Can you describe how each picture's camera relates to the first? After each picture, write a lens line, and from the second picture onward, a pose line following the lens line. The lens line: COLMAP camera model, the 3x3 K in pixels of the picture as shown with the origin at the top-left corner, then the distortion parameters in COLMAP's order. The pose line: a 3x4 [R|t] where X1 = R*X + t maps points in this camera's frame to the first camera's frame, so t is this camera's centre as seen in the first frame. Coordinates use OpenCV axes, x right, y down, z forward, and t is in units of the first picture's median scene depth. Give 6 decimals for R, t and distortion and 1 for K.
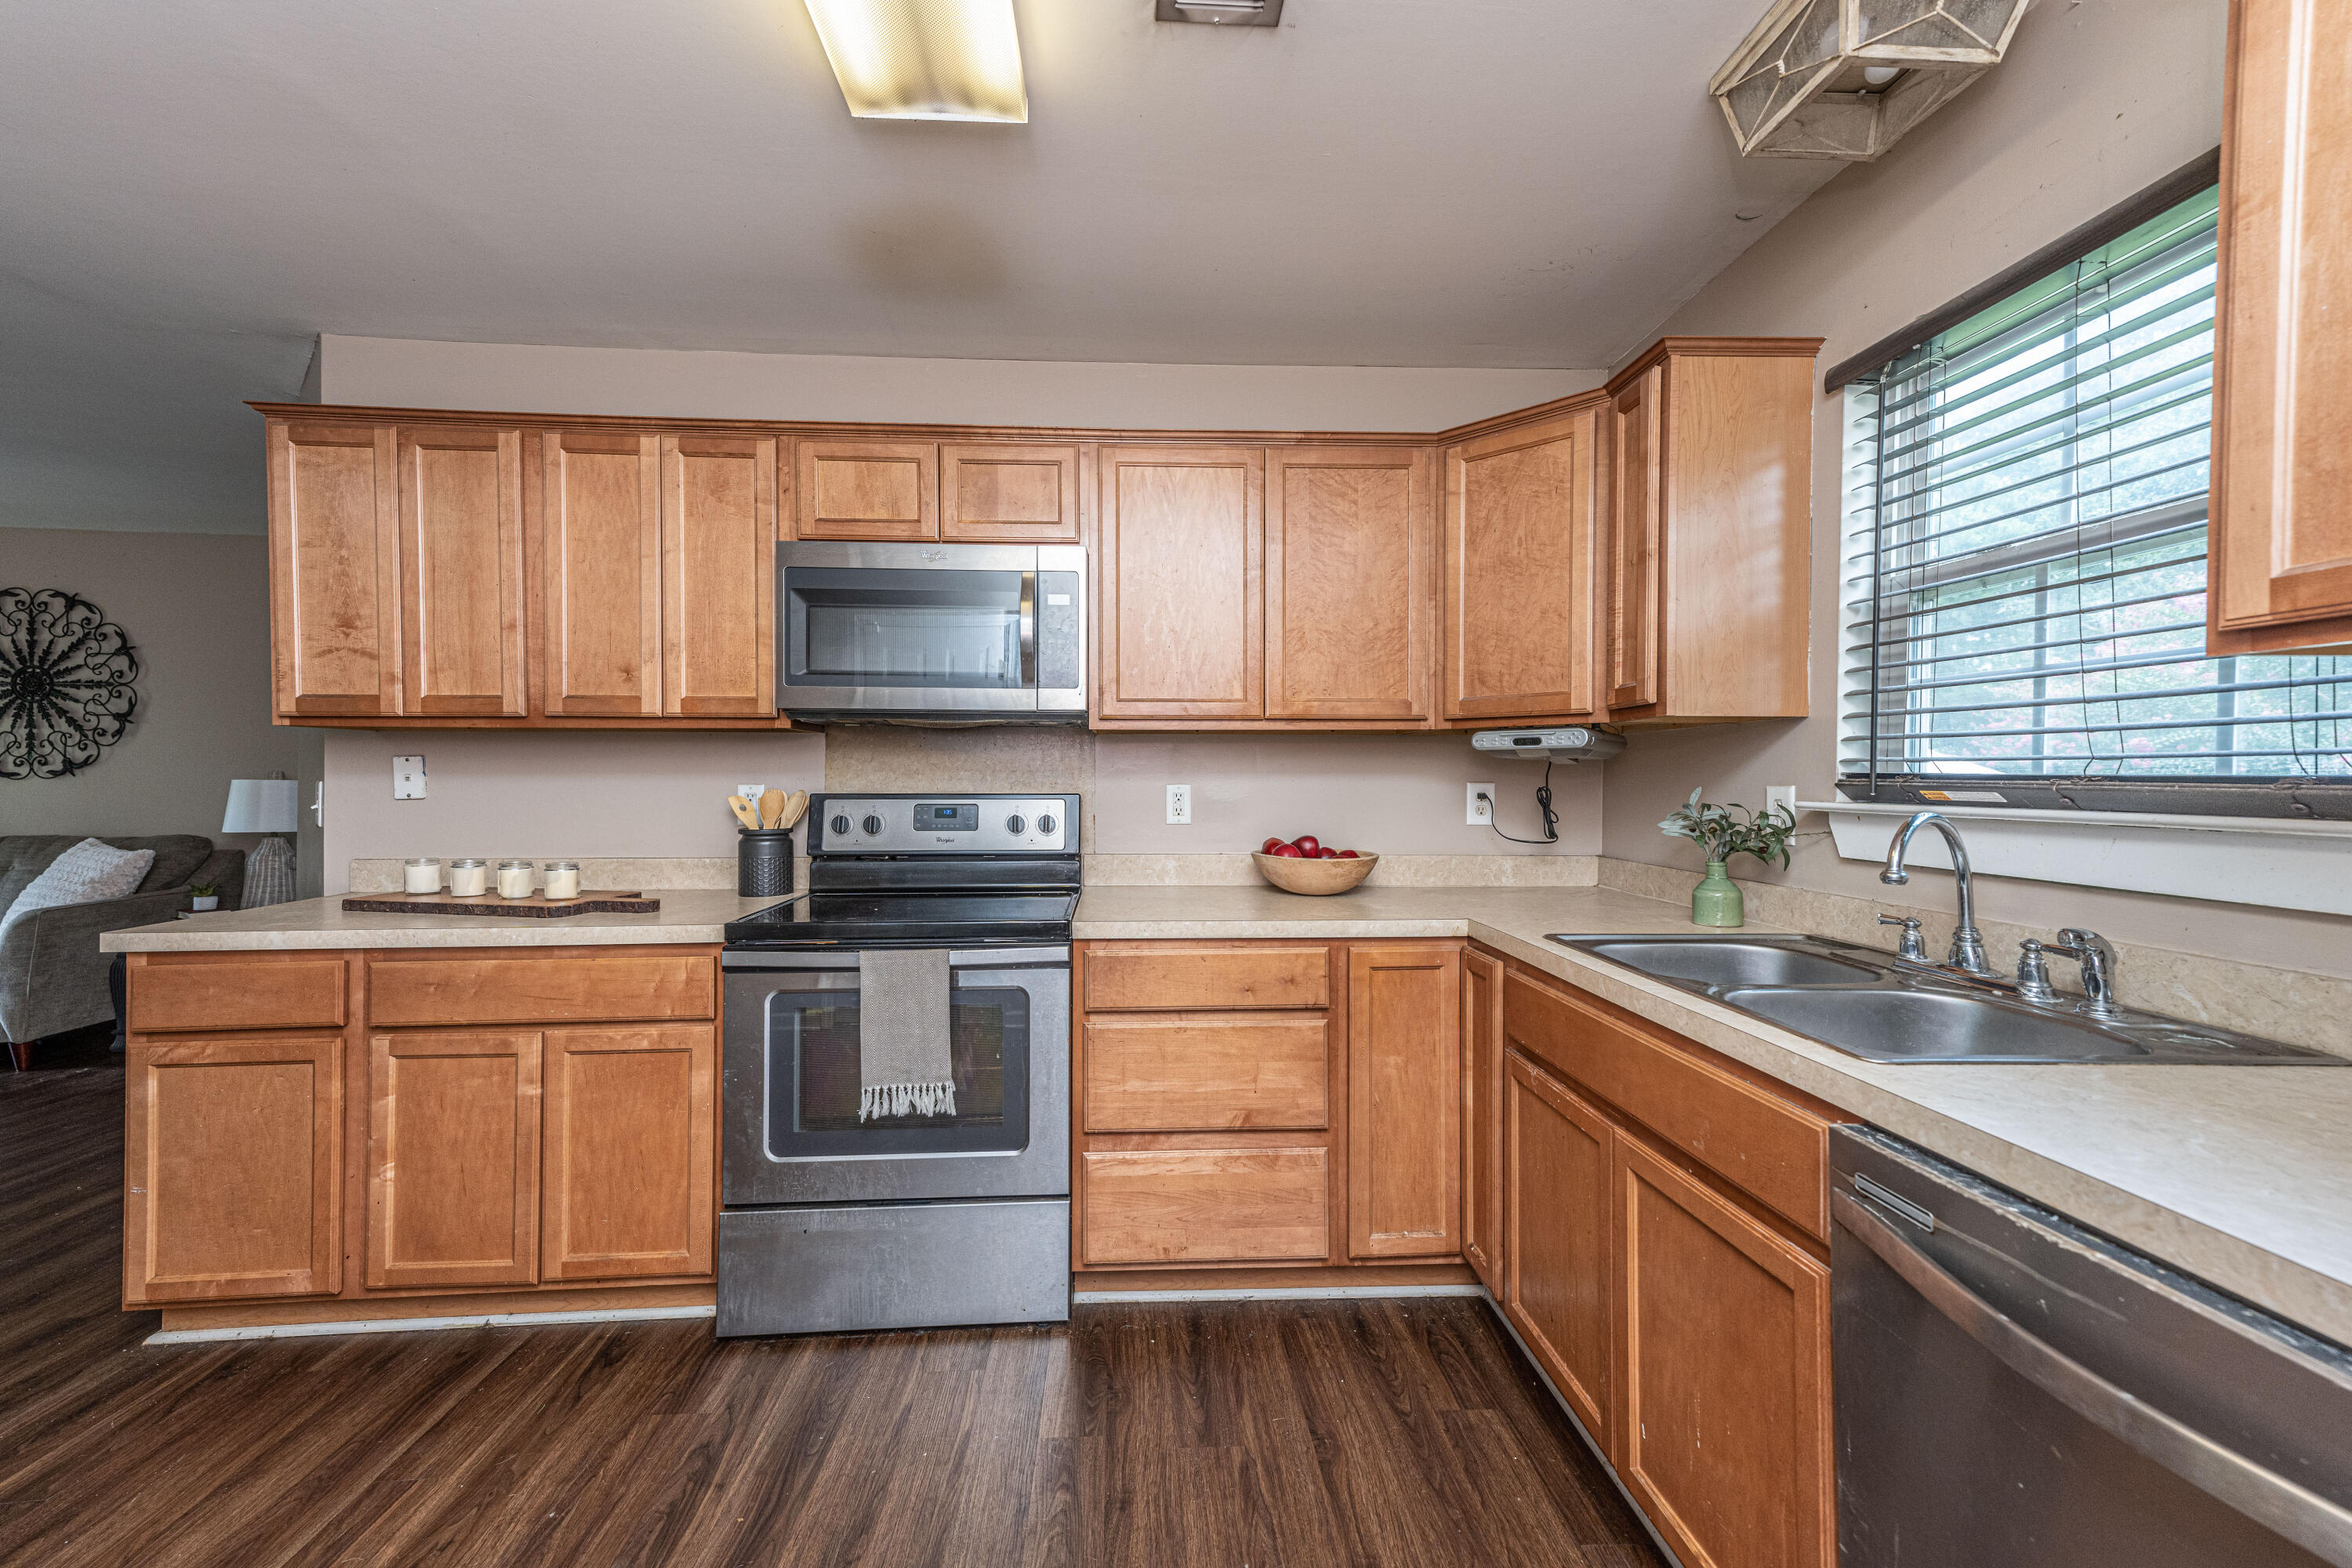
lens RADIAL K [[884.2, 0, 1176.0], [0, 884.2, 784.0], [0, 0, 1]] dist [0.000129, 0.000012]
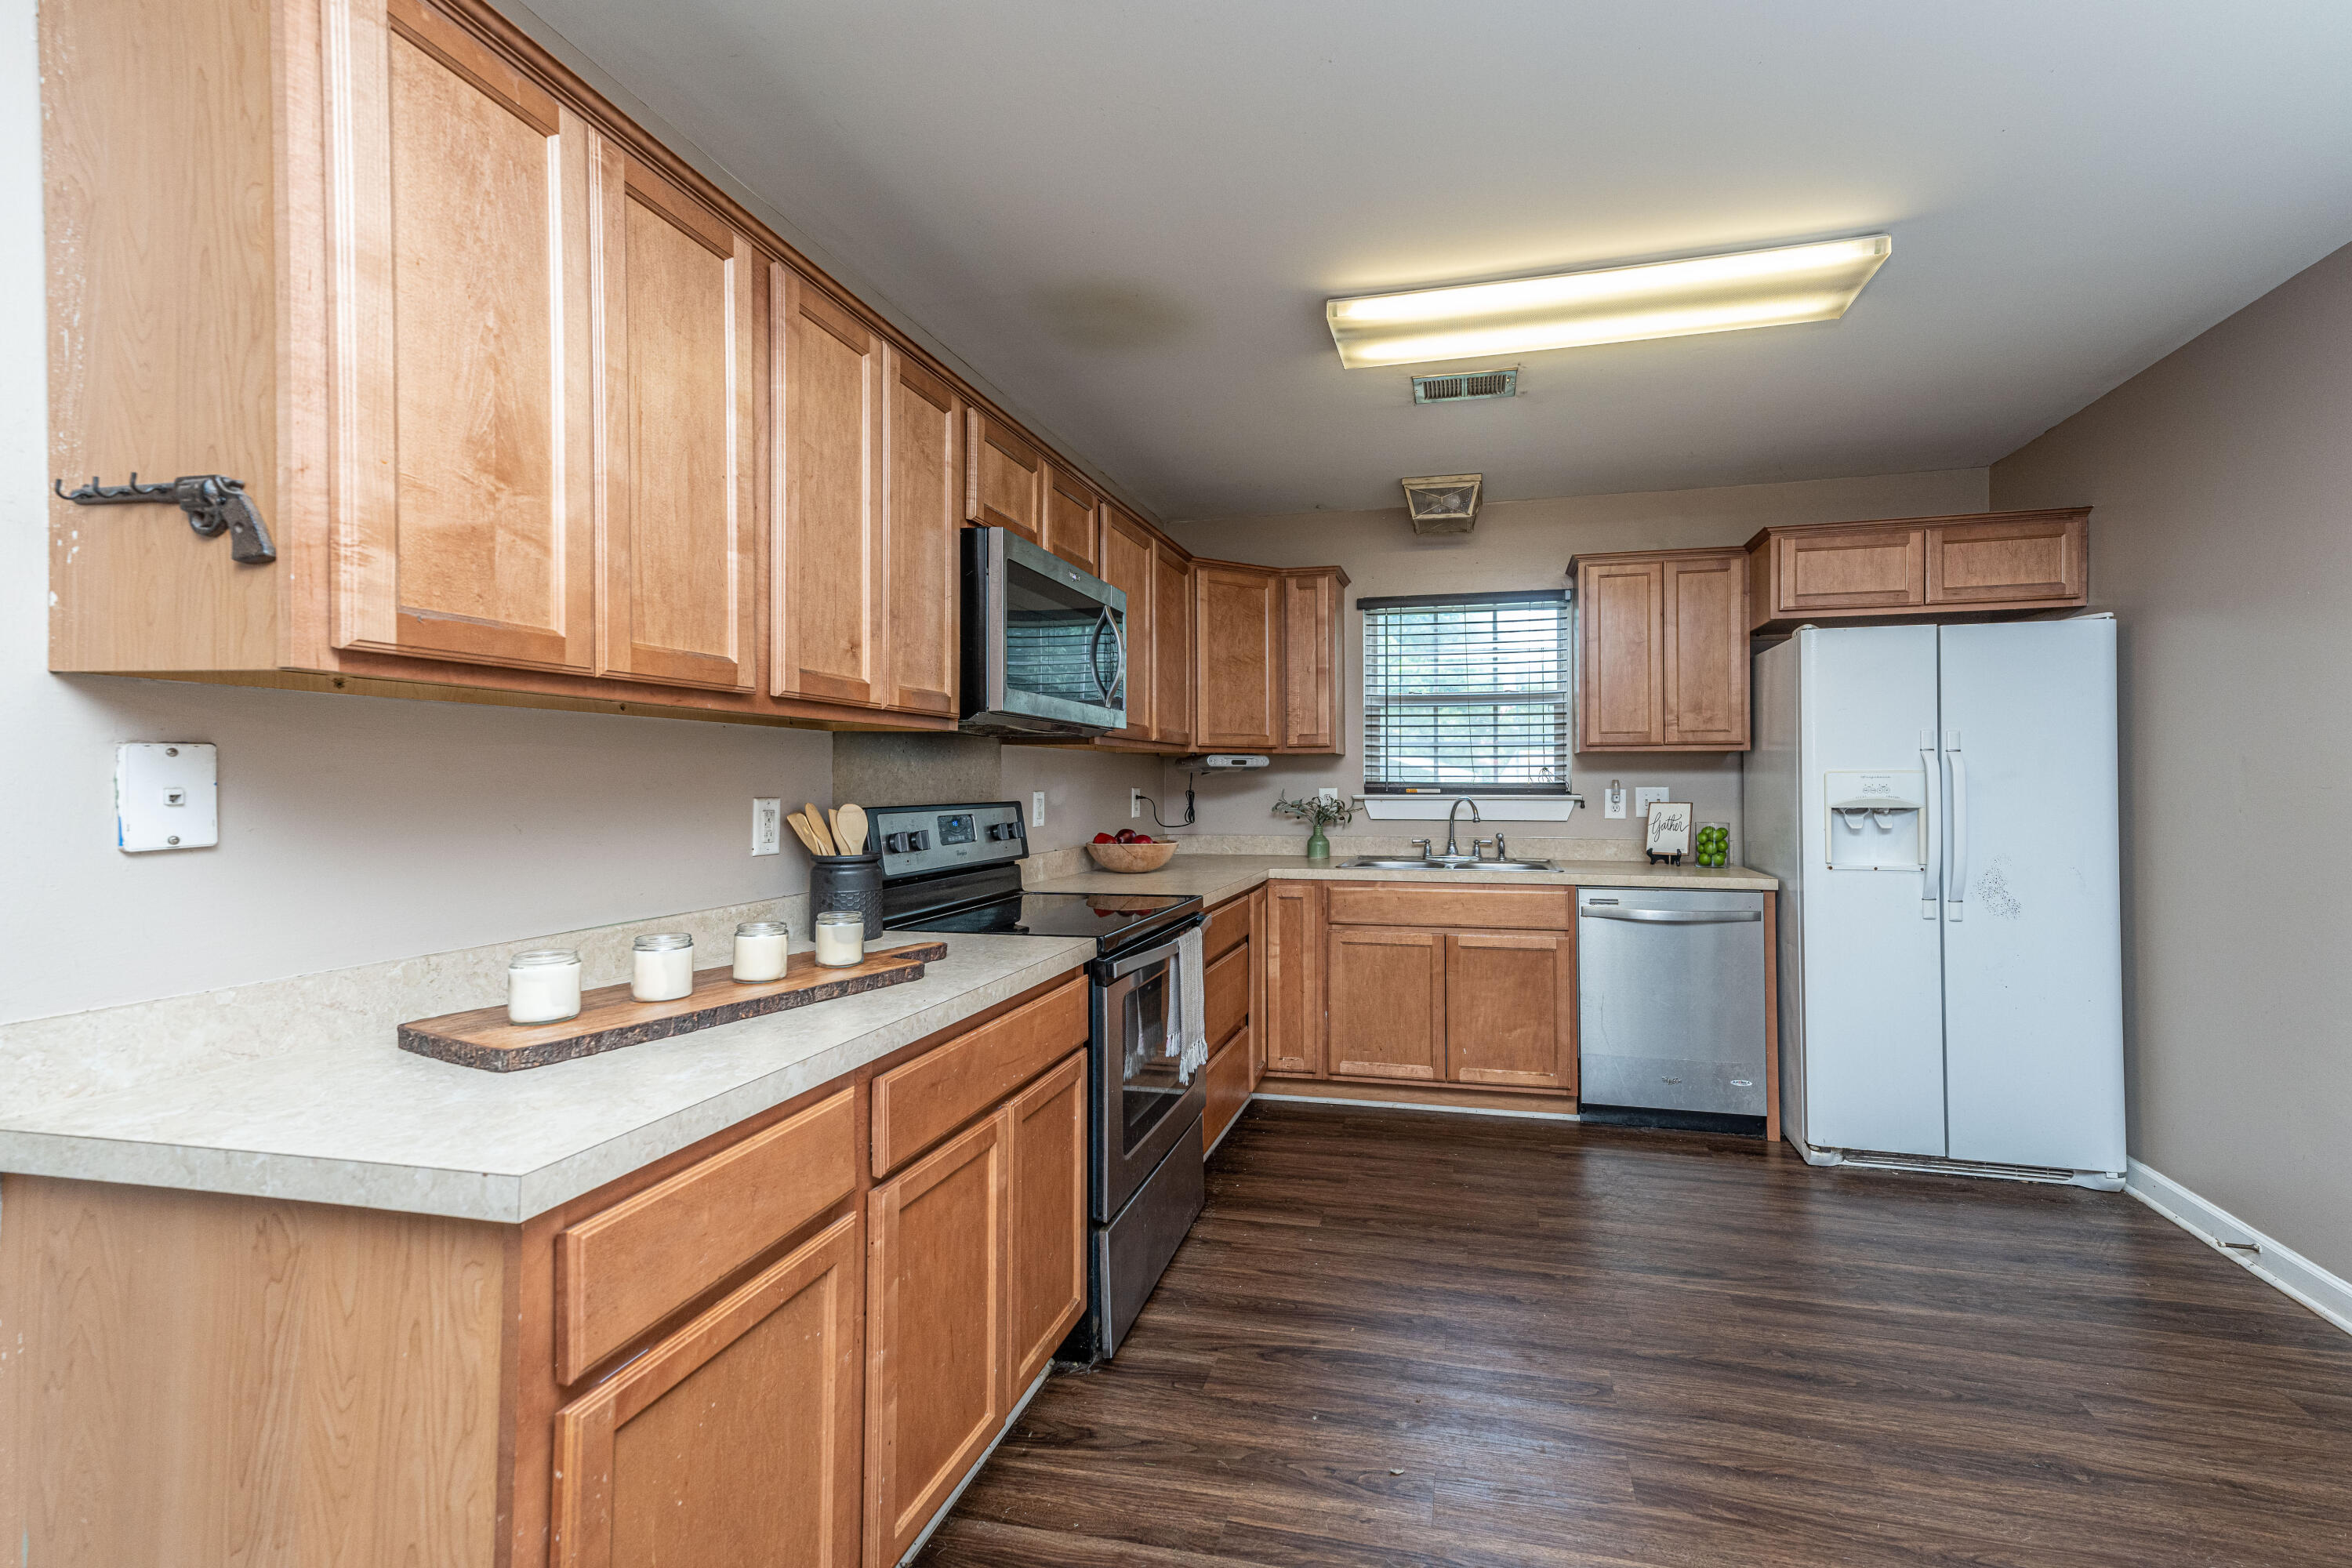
lens RADIAL K [[963.3, 0, 1178.0], [0, 963.3, 772.4], [0, 0, 1]] dist [0.038835, -0.000015]
pose [[0.338003, 0.006637, 0.941122, -1.530345], [0.009103, 0.999905, -0.010321, -0.012942], [-0.941101, 0.012055, 0.337910, 0.561281]]
